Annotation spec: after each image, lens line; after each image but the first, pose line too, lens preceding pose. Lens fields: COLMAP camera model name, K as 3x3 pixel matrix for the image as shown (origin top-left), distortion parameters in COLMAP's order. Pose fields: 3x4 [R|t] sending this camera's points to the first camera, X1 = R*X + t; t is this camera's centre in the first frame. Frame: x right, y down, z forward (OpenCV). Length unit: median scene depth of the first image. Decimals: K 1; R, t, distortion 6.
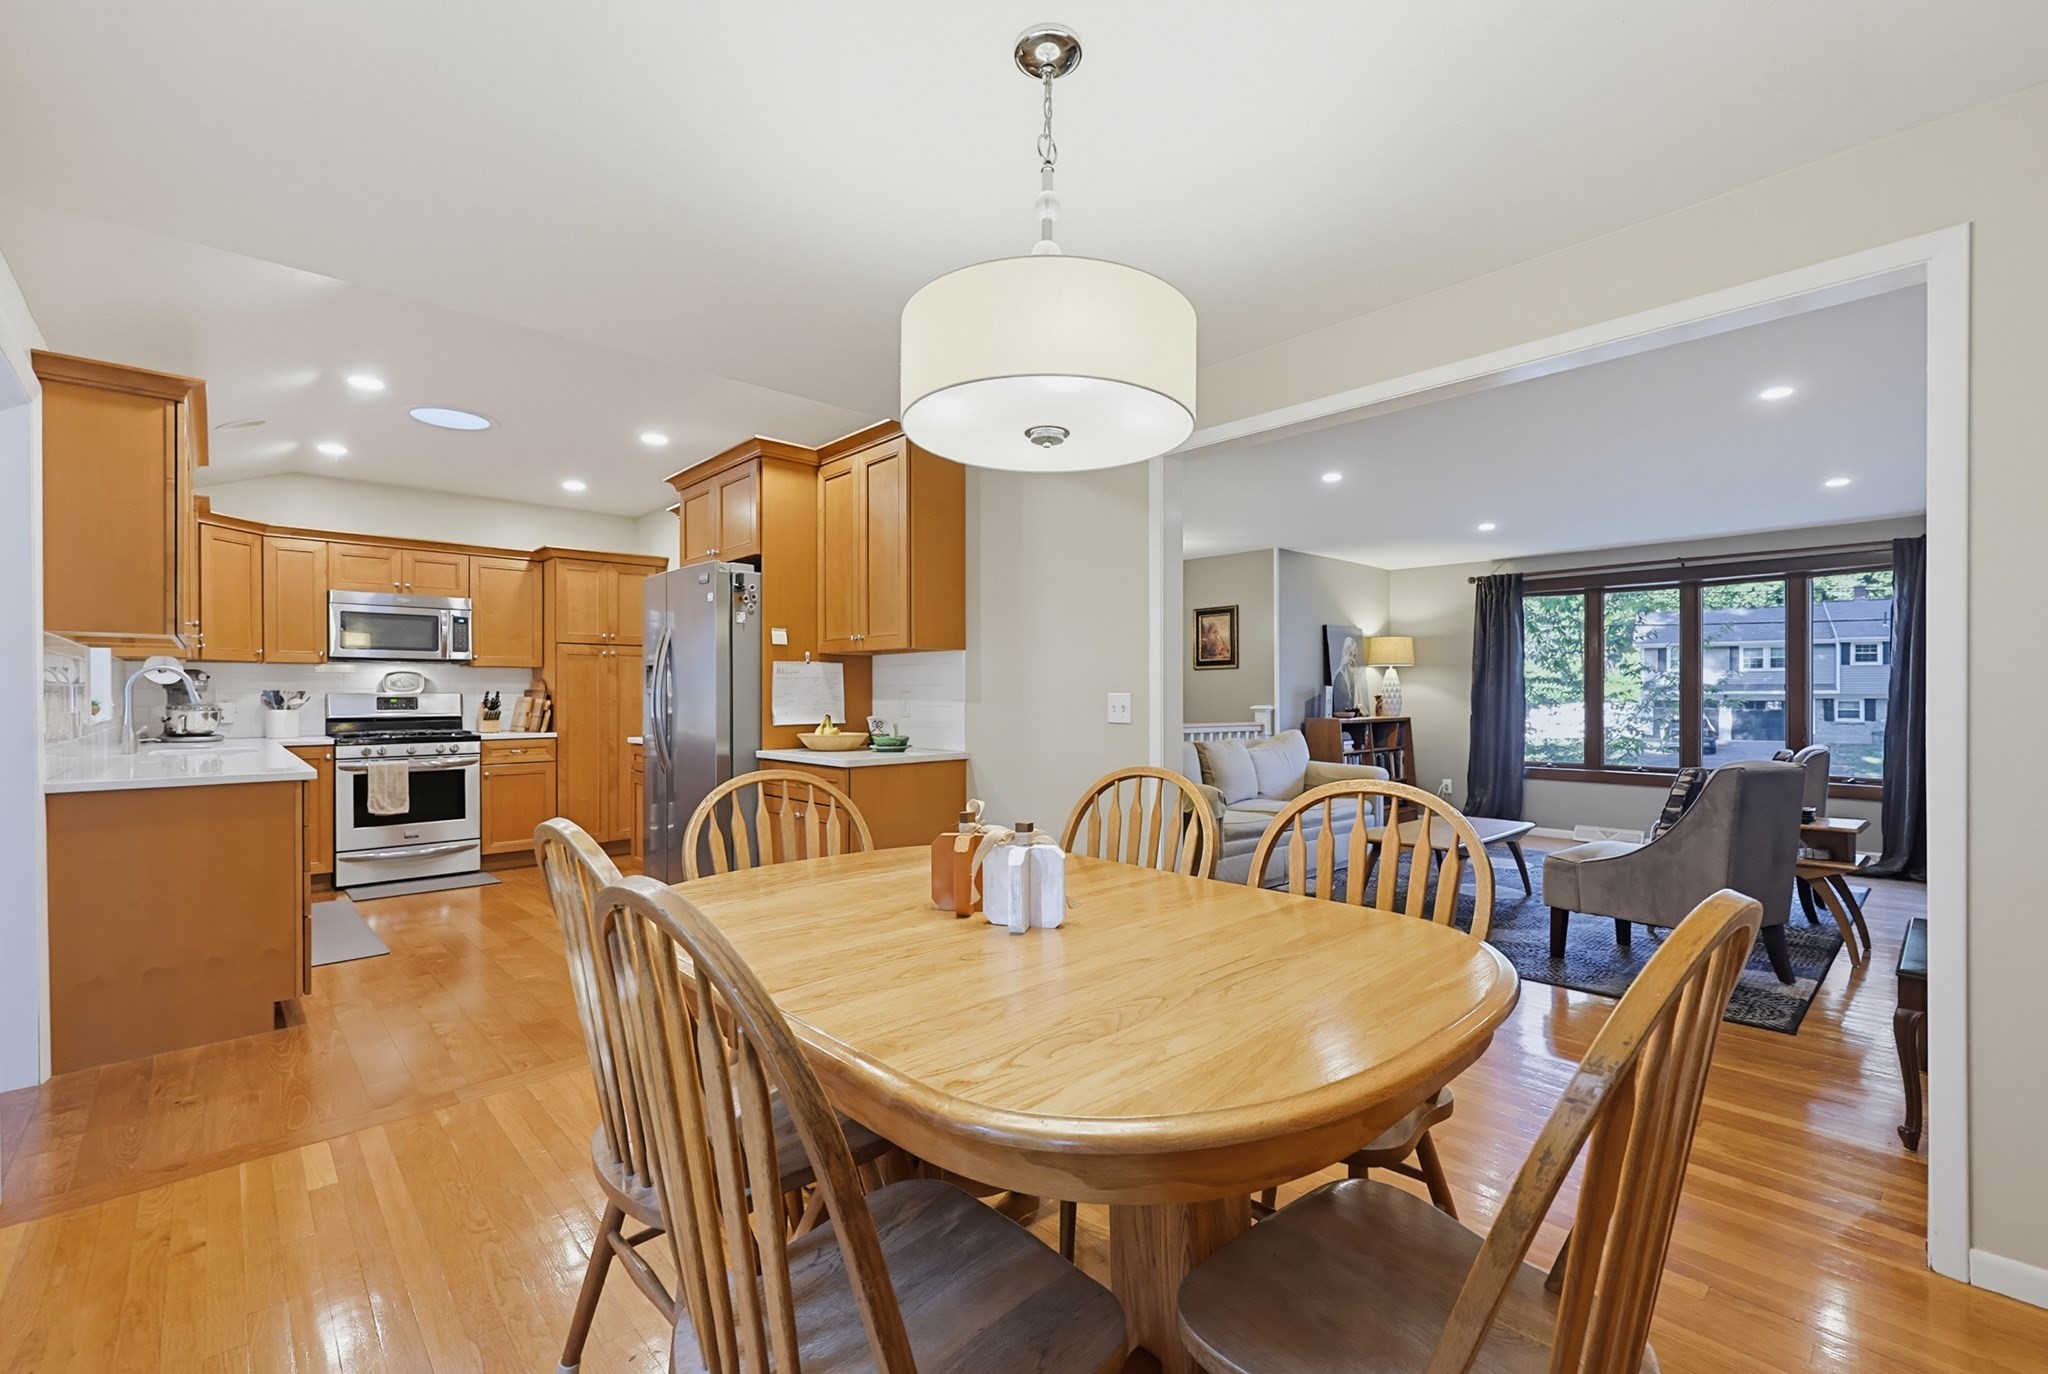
lens RADIAL K [[869.9, 0, 1026.9], [0, 869.9, 693.6], [0, 0, 1]] dist [0.000095, 0.000207]
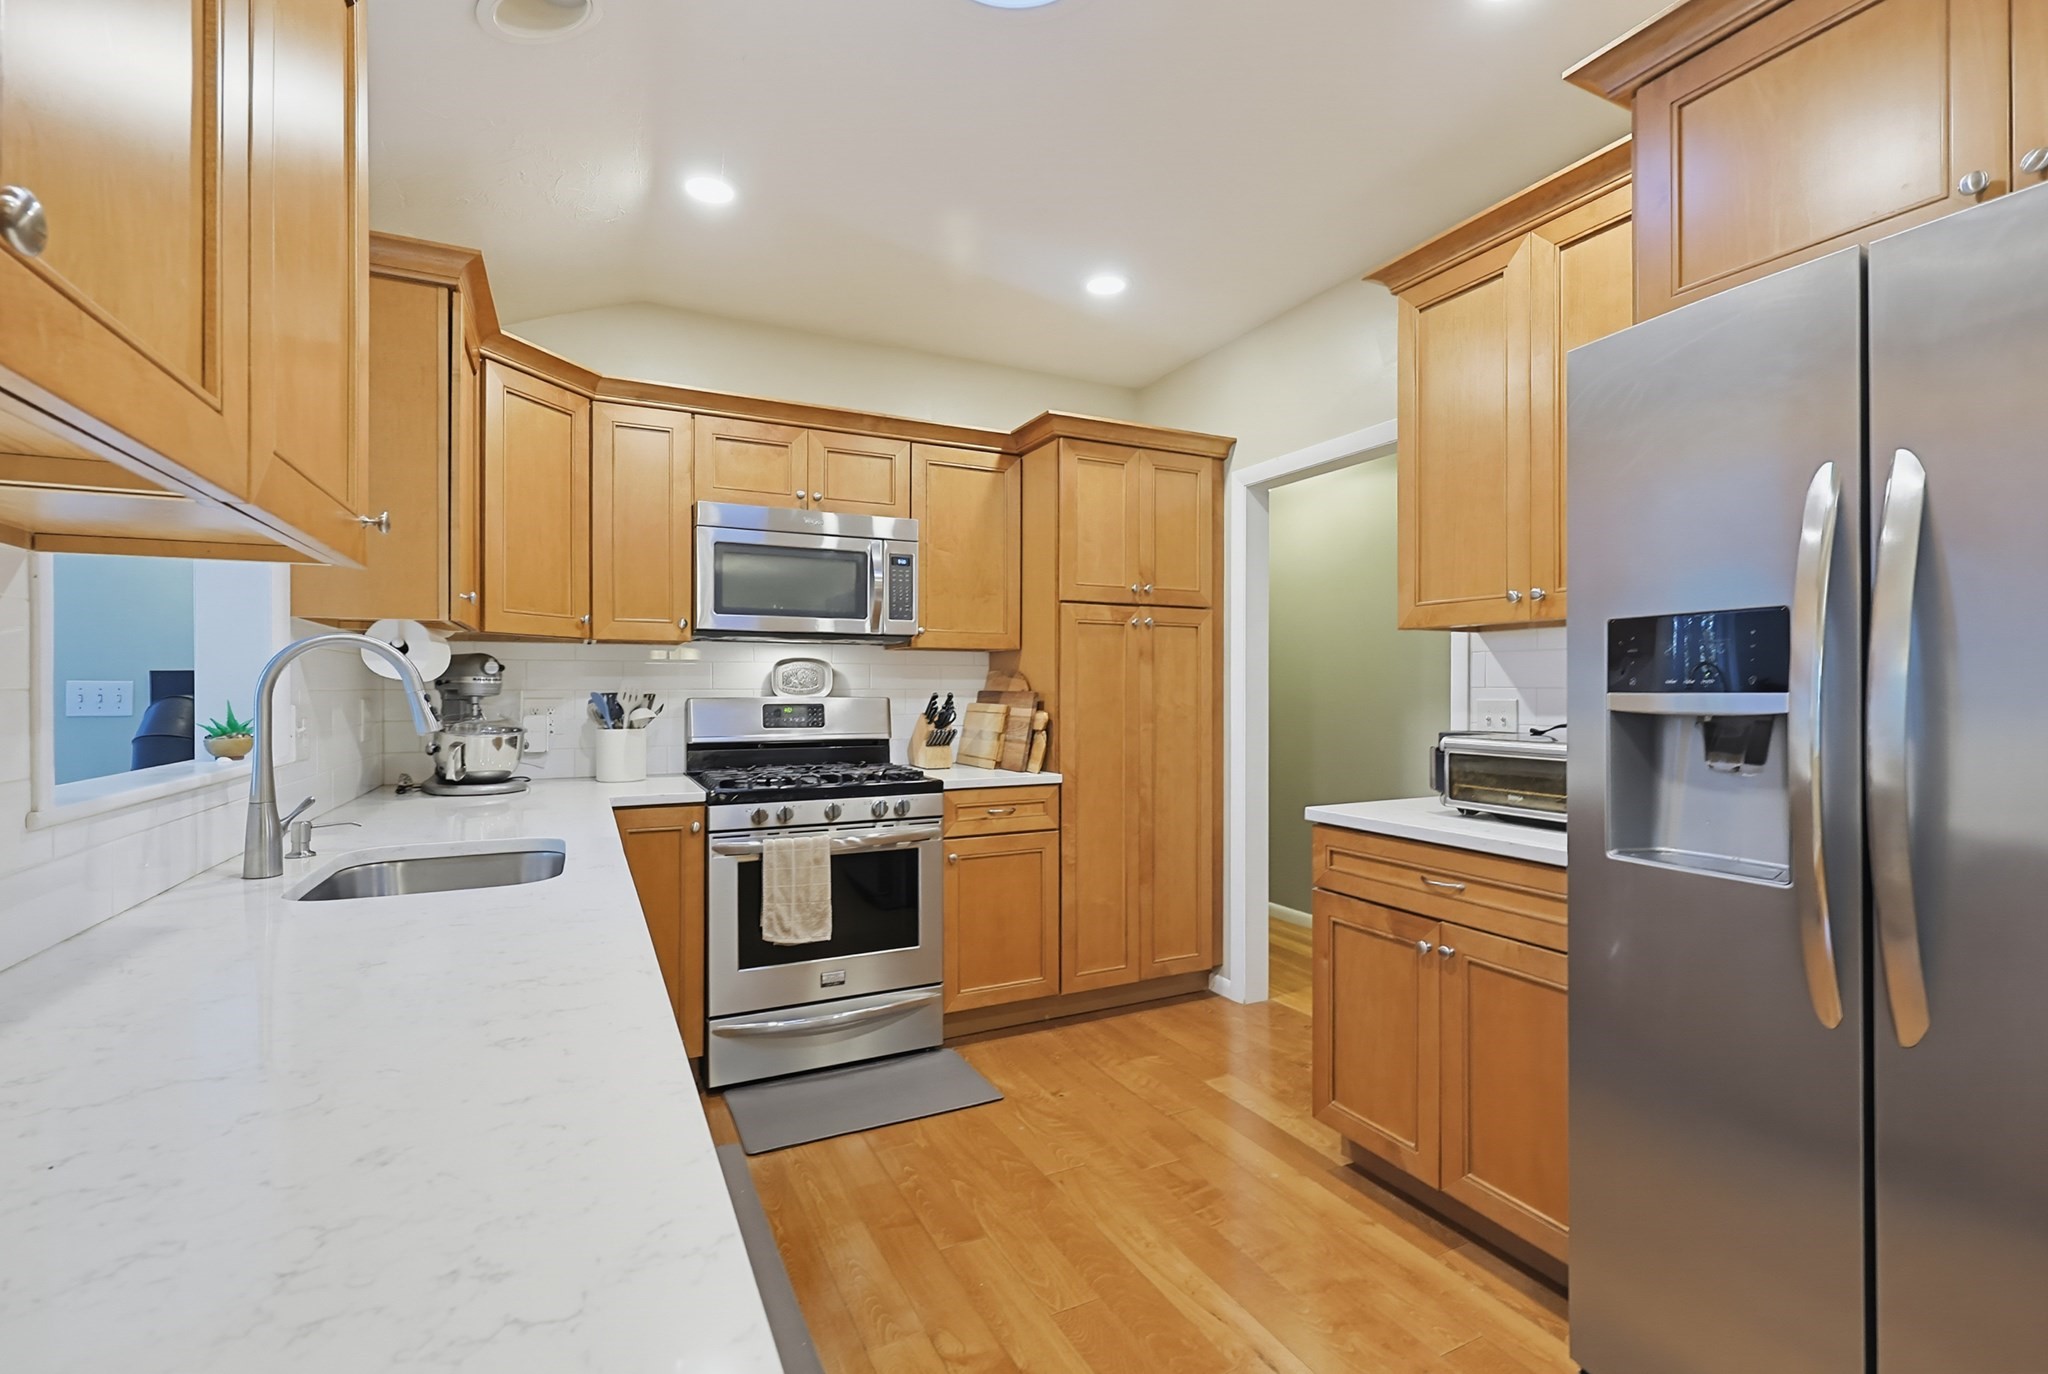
lens RADIAL K [[884.8, 0, 1020.6], [0, 884.8, 680.7], [0, 0, 1]] dist [0.000792, -0.000004]
pose [[0.958760, -0.002178, -0.284210, -0.447178], [-0.000237, 0.999964, -0.008461, -0.006640], [0.284218, 0.008180, 0.958725, 0.526583]]
